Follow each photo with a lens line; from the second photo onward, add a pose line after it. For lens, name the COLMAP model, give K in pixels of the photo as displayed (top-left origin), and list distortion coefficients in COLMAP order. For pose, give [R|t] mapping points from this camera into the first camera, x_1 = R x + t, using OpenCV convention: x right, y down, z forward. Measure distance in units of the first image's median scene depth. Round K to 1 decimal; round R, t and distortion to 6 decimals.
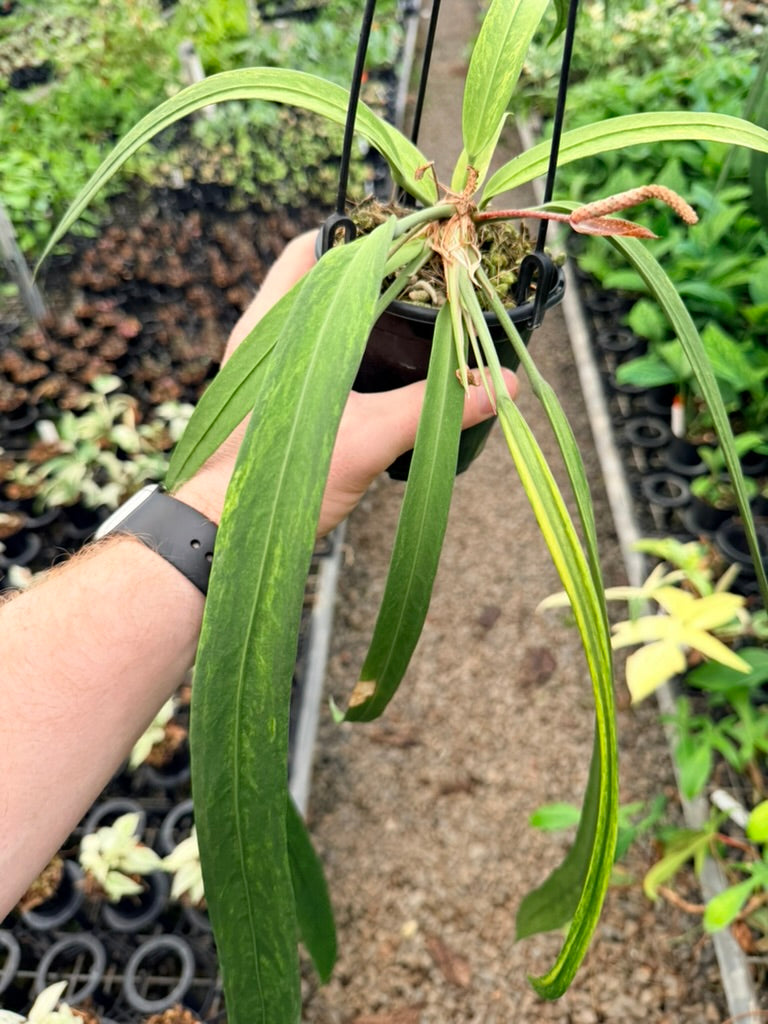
lens RADIAL K [[721.2, 0, 370.3], [0, 721.2, 507.1], [0, 0, 1]] dist [-0.024493, -0.009798]
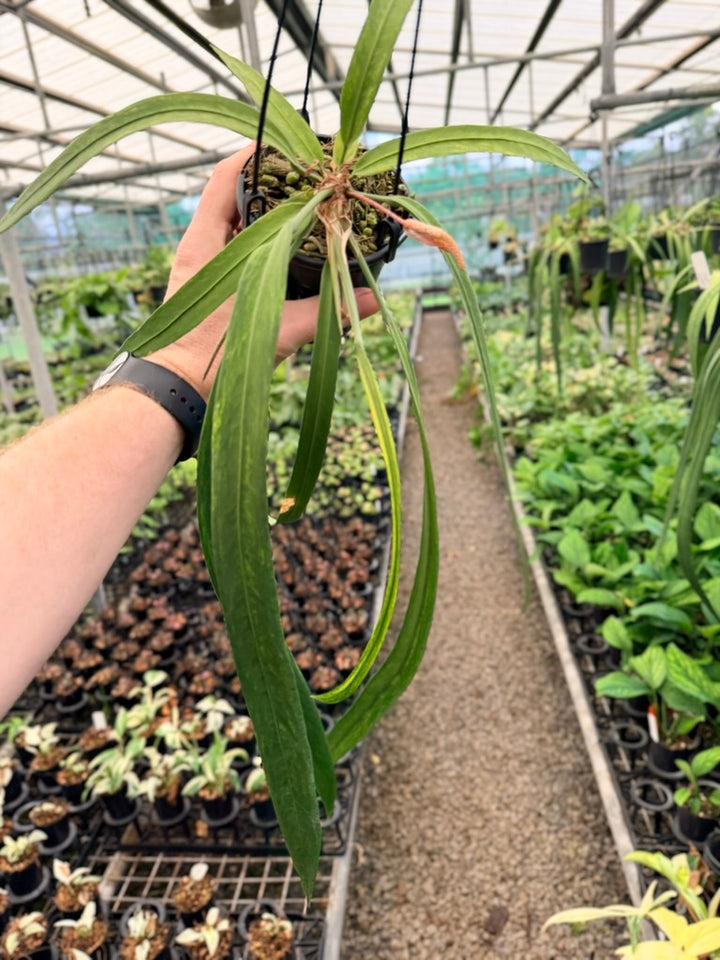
lens RADIAL K [[676.1, 0, 346.2], [0, 676.1, 469.7], [0, 0, 1]] dist [-0.024493, -0.009798]
pose [[0.999229, 0.012472, -0.037239, -0.019995], [-0.026066, 0.919876, -0.391343, -0.064605], [0.029374, 0.392012, 0.919491, -0.129749]]
